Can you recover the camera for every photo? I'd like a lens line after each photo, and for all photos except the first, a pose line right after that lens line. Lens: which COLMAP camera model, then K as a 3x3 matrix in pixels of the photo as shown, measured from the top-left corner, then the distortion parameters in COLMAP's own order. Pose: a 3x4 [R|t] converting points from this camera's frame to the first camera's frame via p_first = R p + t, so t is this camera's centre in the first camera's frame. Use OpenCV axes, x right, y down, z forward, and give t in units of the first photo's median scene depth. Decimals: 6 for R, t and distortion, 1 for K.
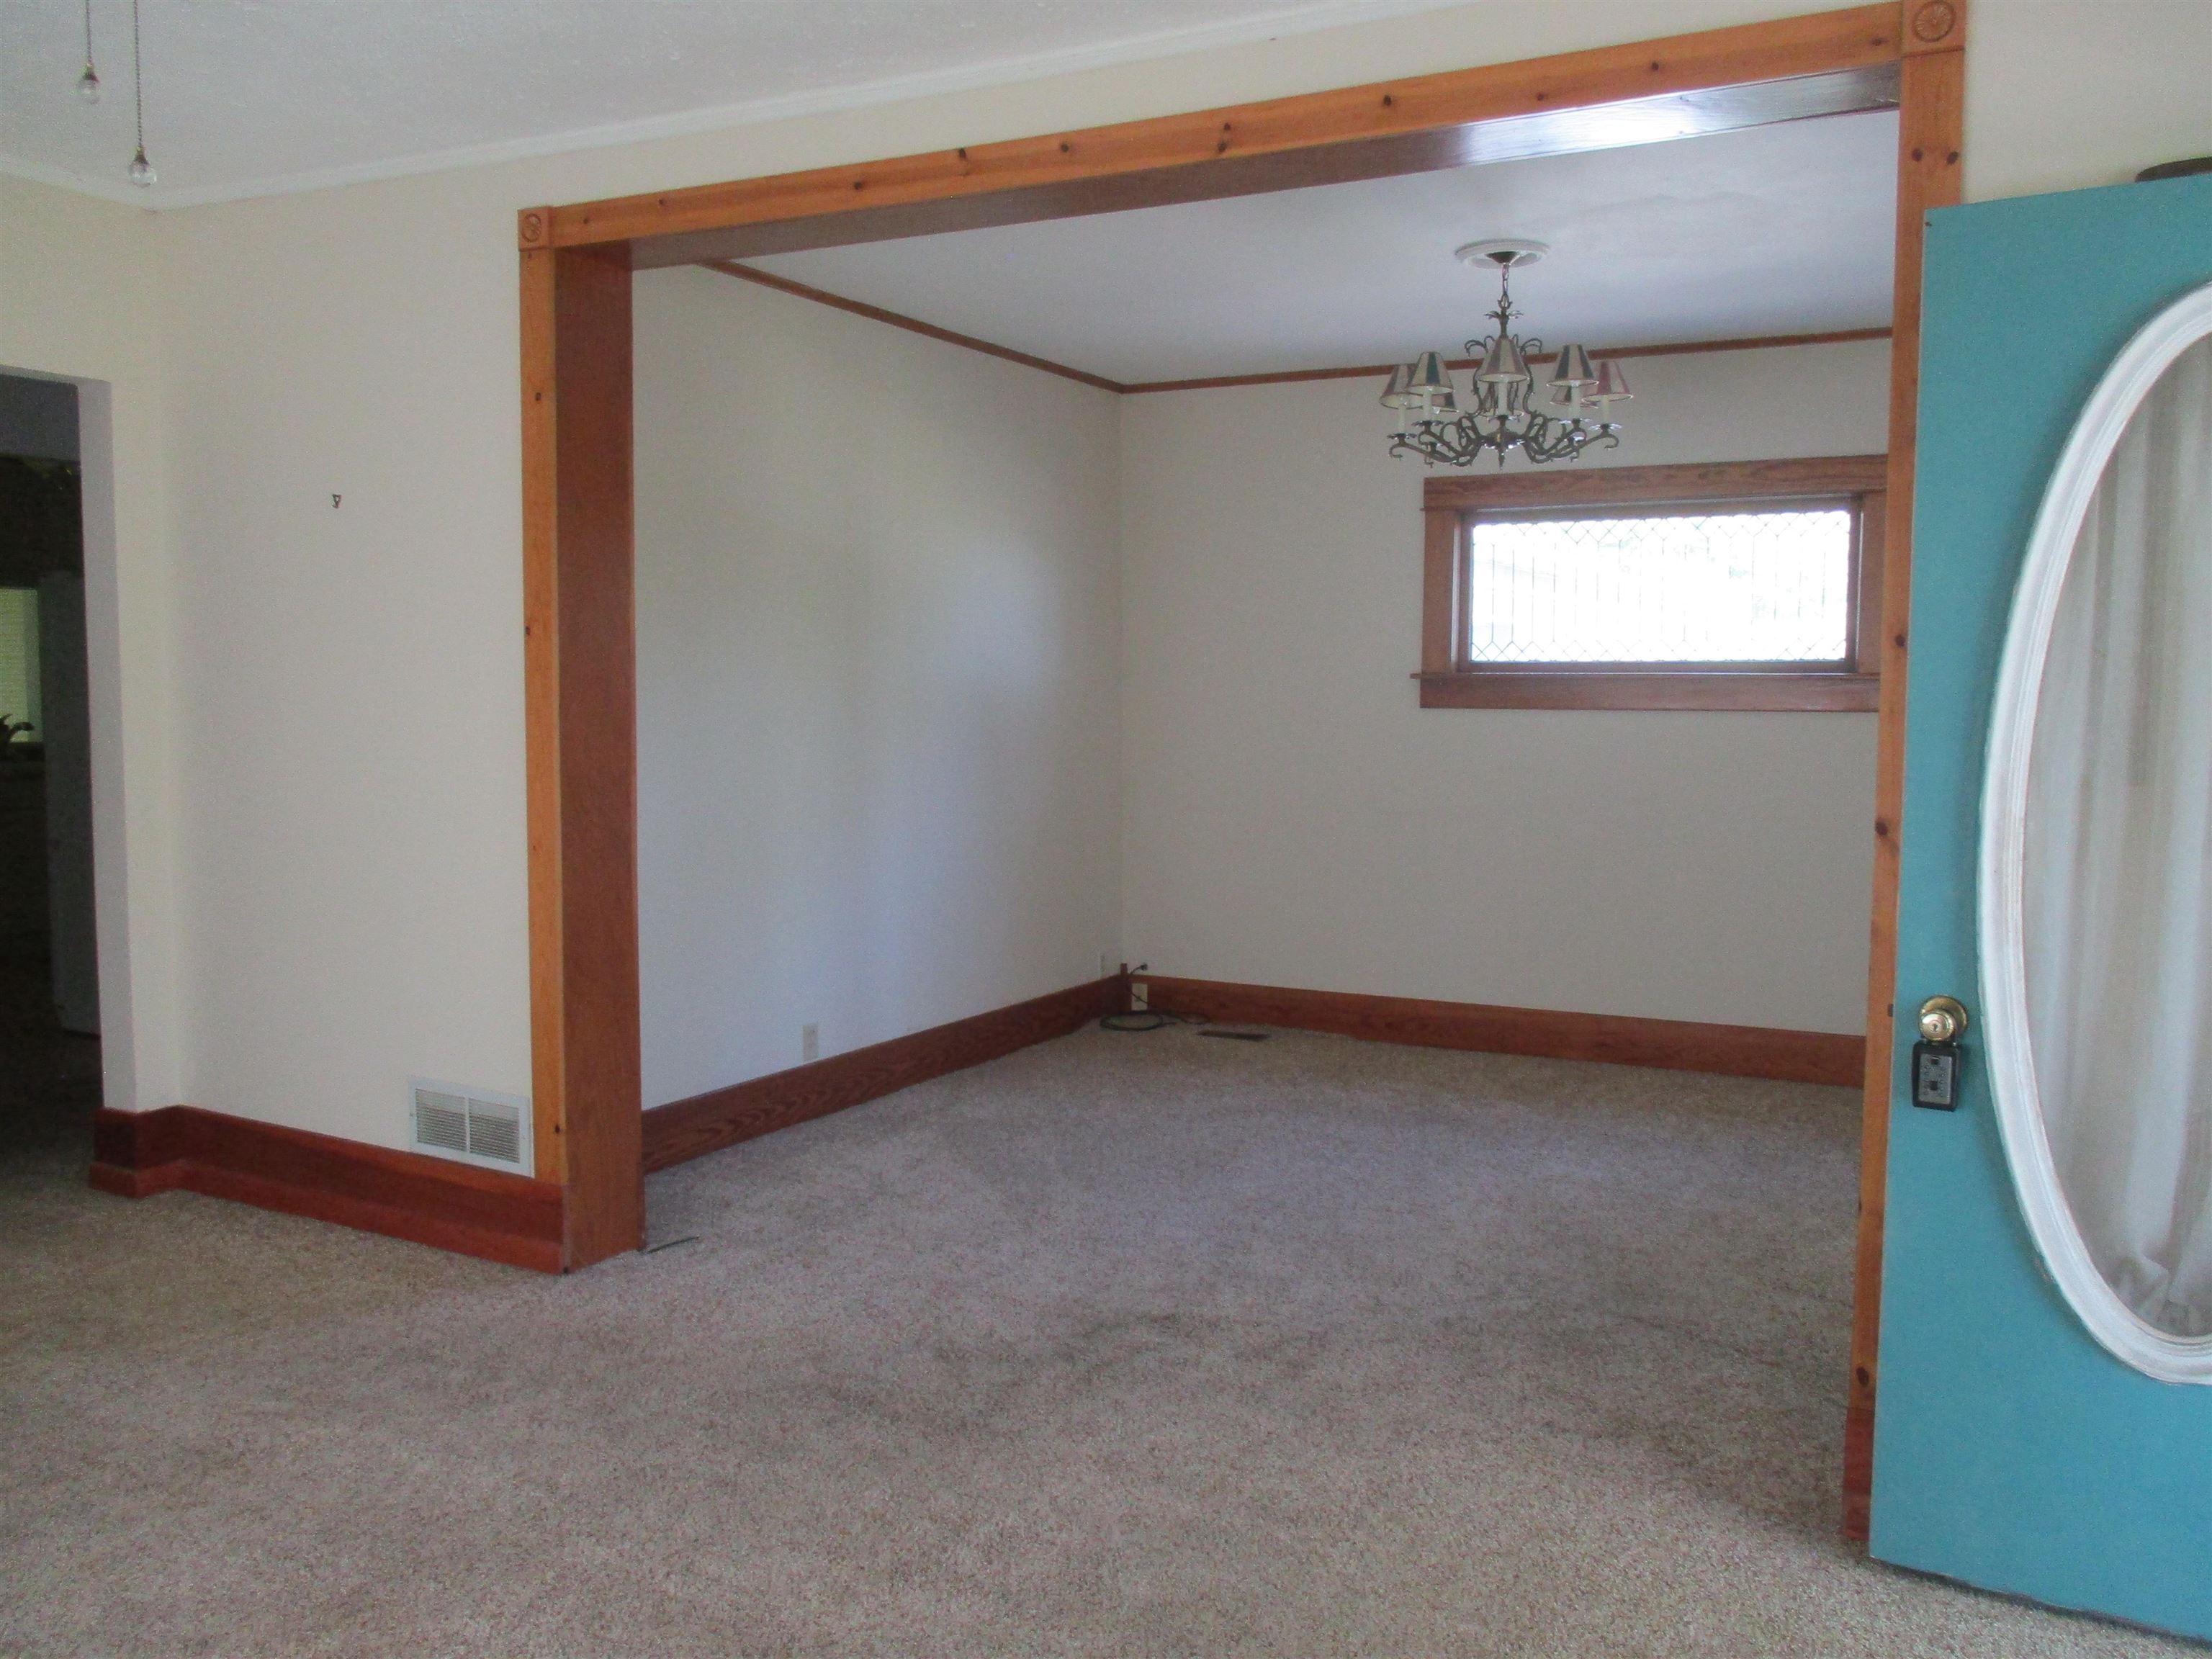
lens RADIAL K [[1810.7, 0, 1111.4], [0, 1810.7, 836.0], [0, 0, 1]] dist [-0.035847, -0.014203]
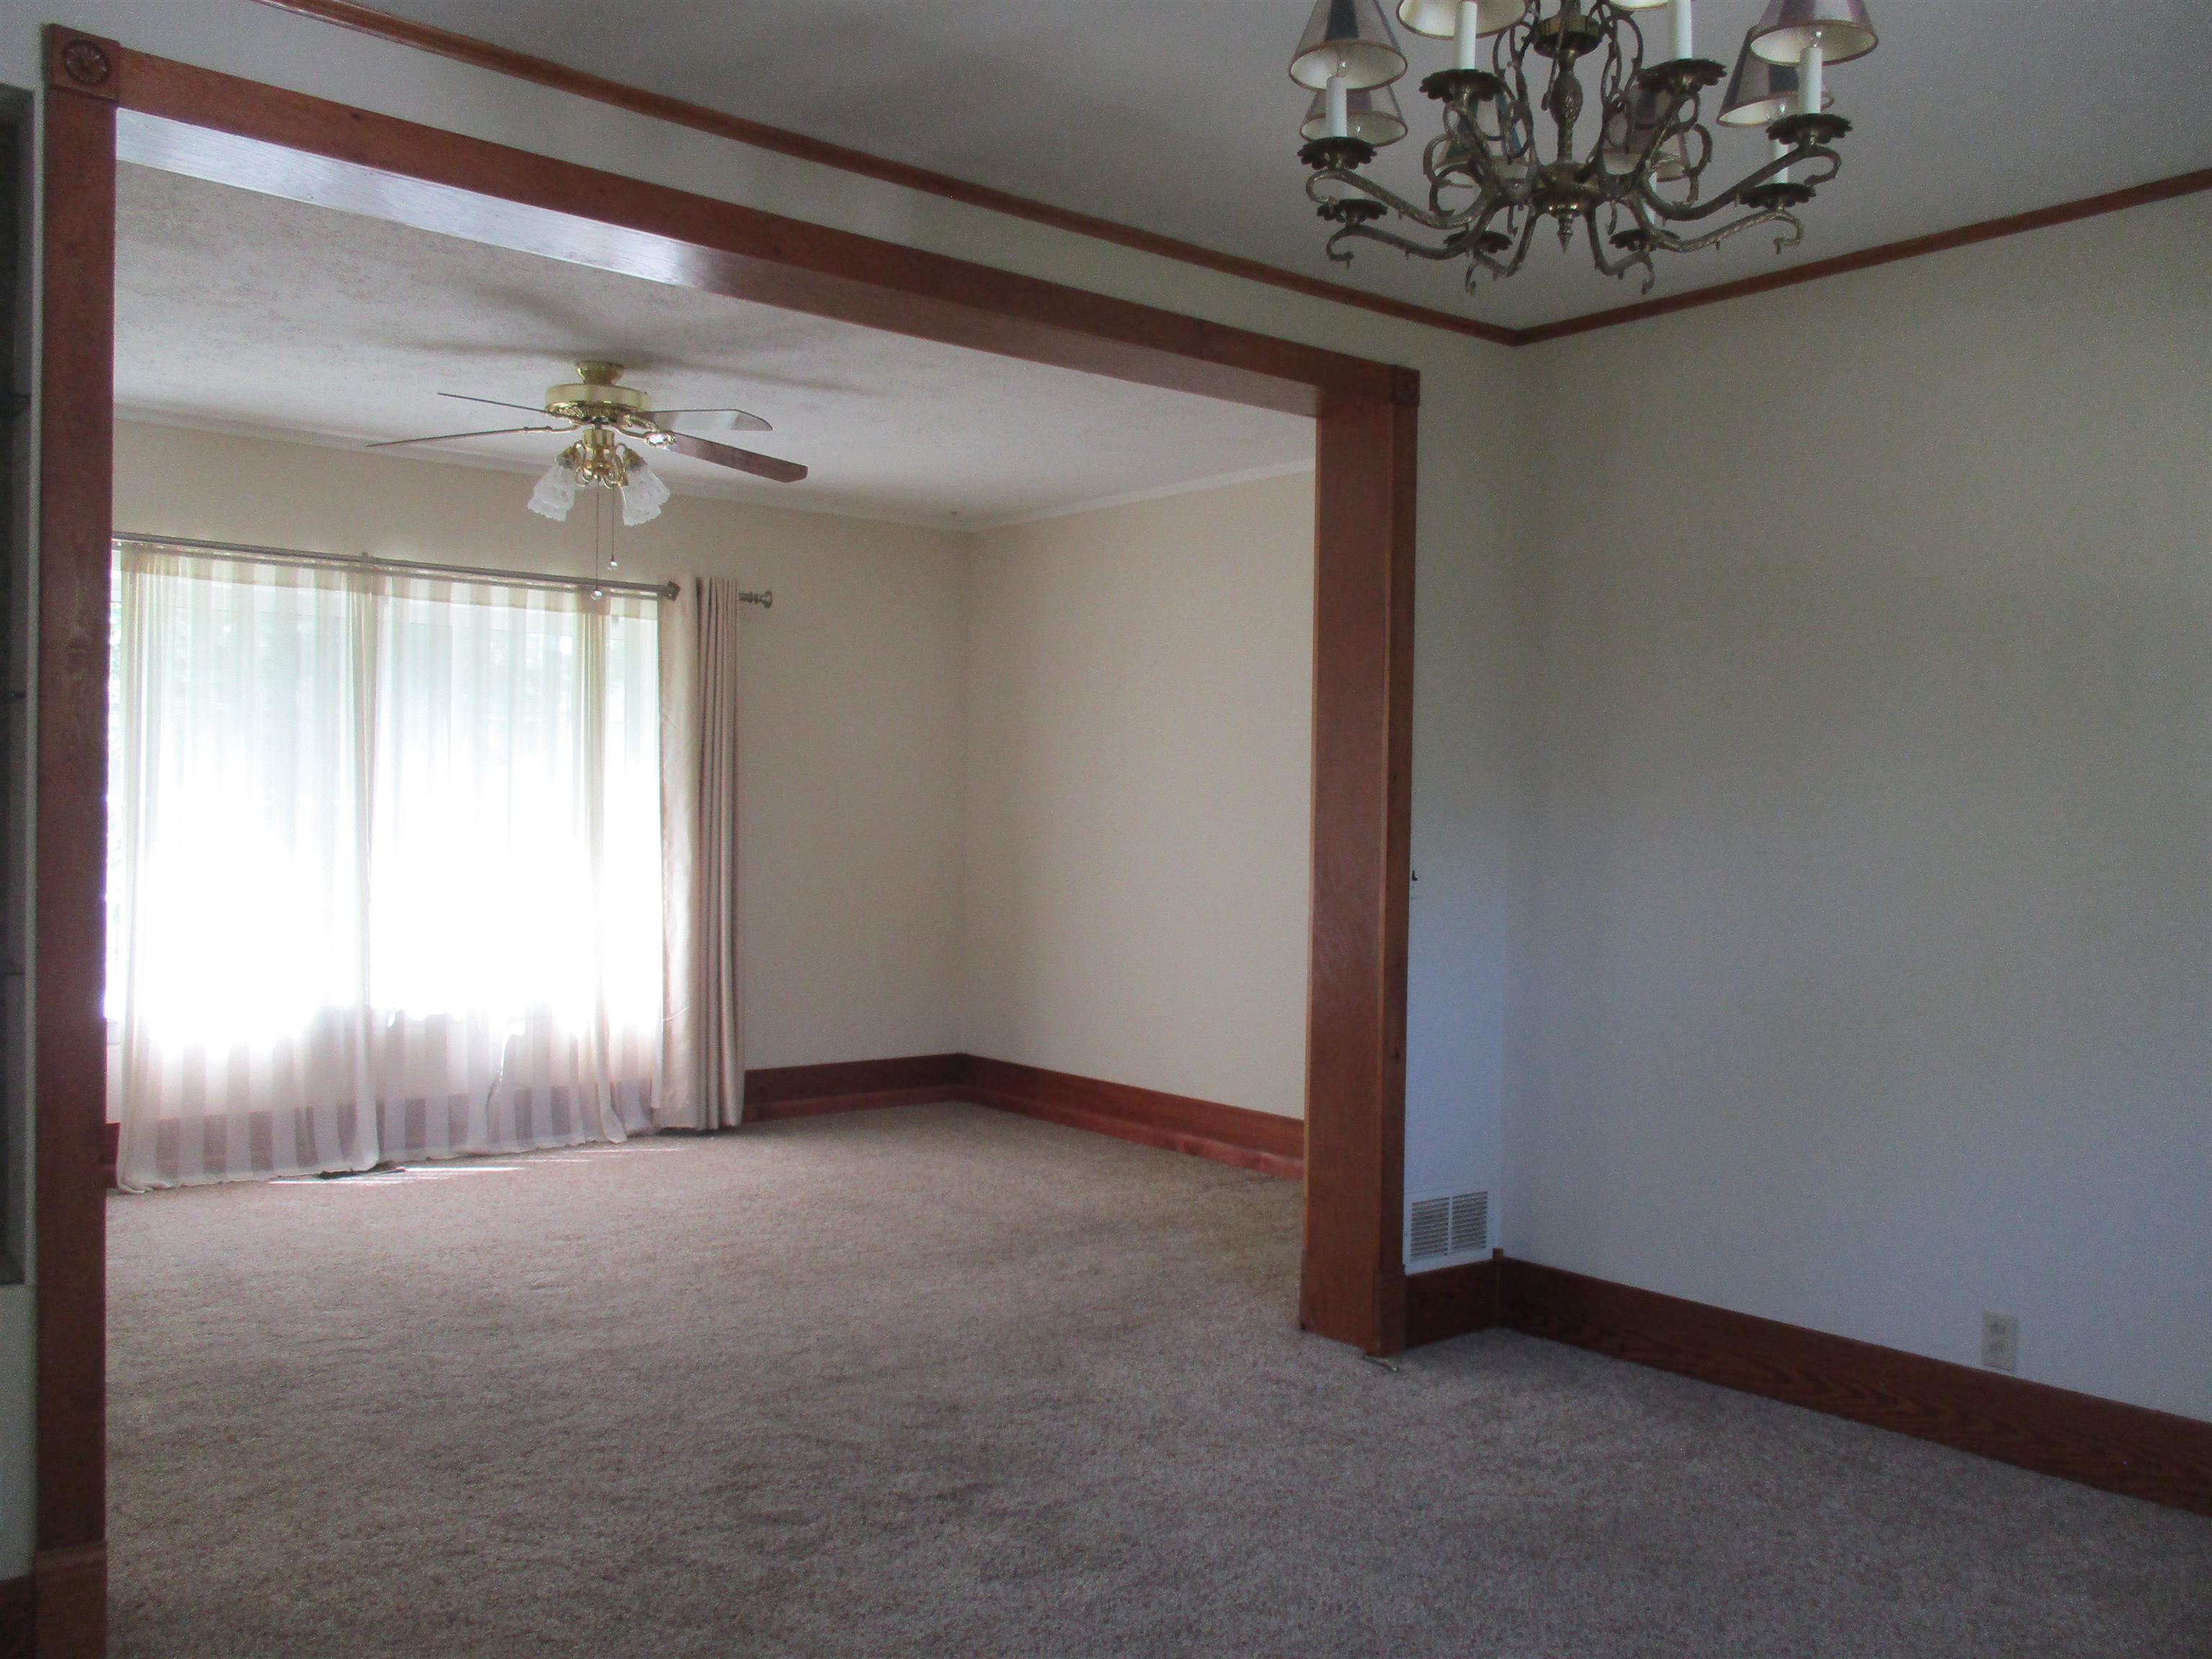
lens RADIAL K [[1810.7, 0, 1161.8], [0, 1810.7, 800.1], [0, 0, 1]] dist [-0.035847, -0.014203]
pose [[-0.377047, -0.027779, -0.925777, 0.798833], [-0.089095, 0.996003, 0.006400, -0.085257], [0.921899, 0.084895, -0.378015, 1.364093]]
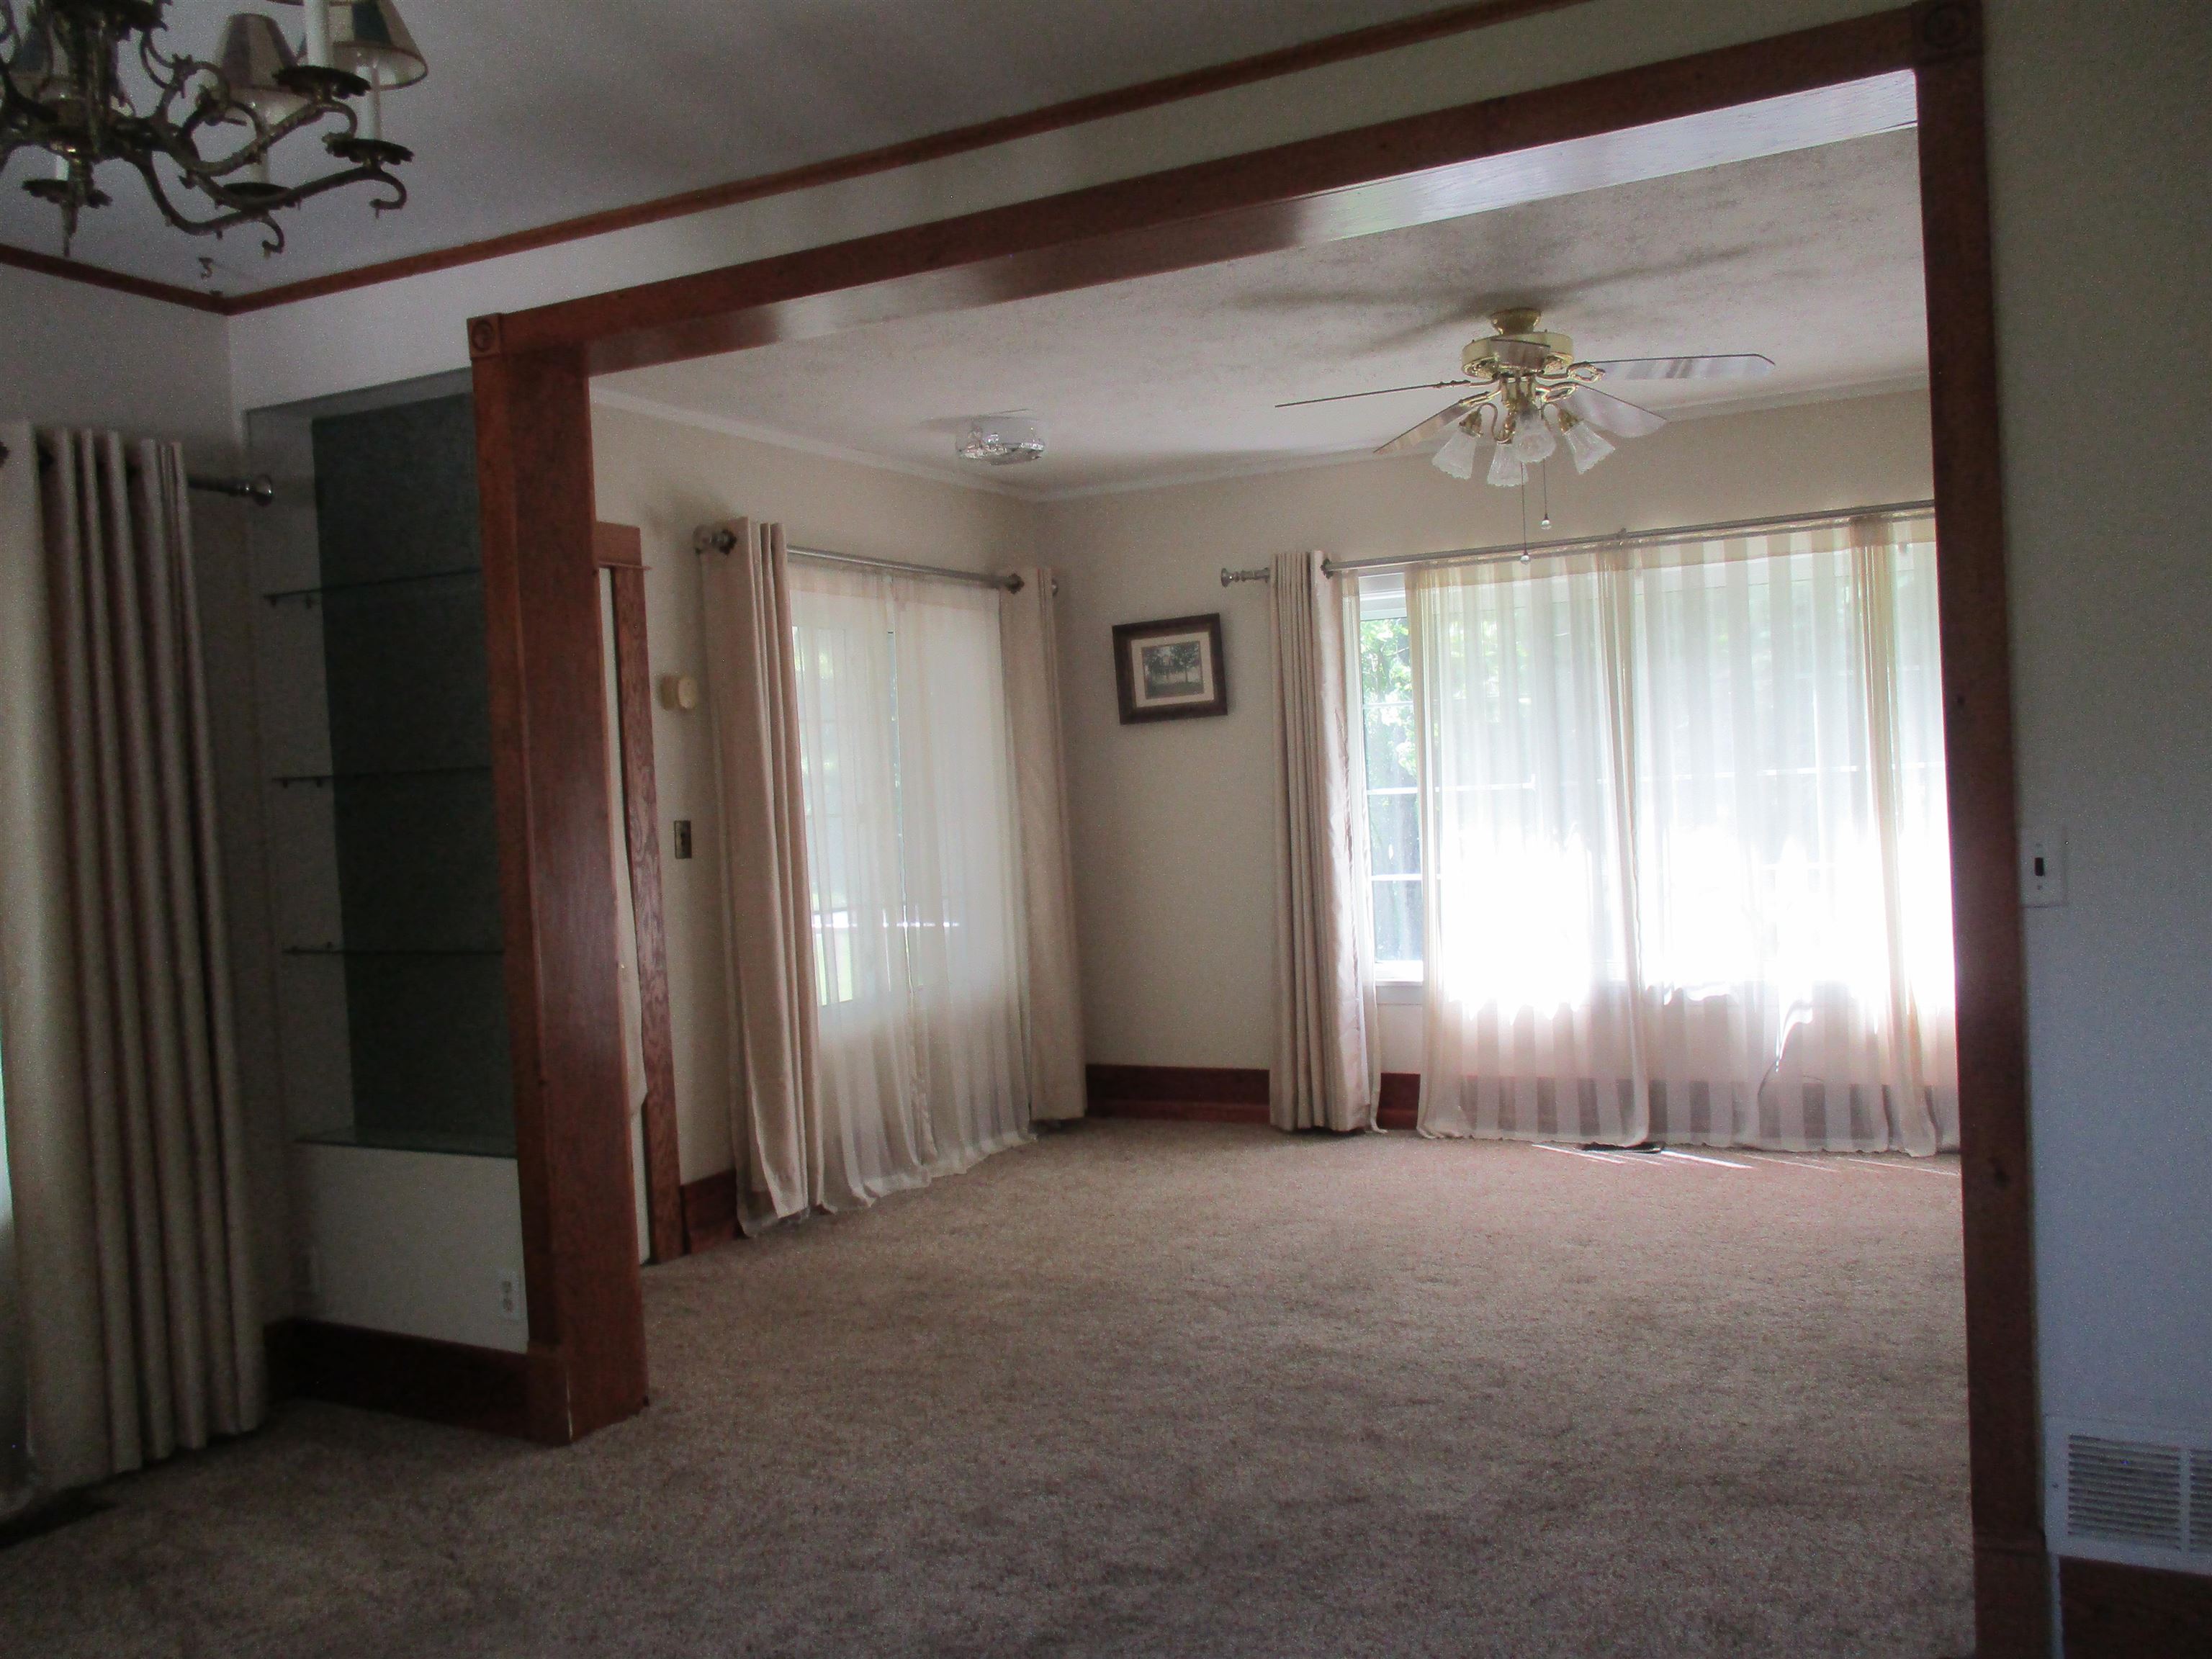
lens RADIAL K [[1810.7, 0, 1105.5], [0, 1810.7, 827.7], [0, 0, 1]] dist [-0.035847, -0.014203]
pose [[-0.999335, 0.036134, 0.004893, 0.018031], [0.036425, 0.995471, 0.087809, -0.126294], [-0.001698, 0.087928, -0.996125, 1.720420]]
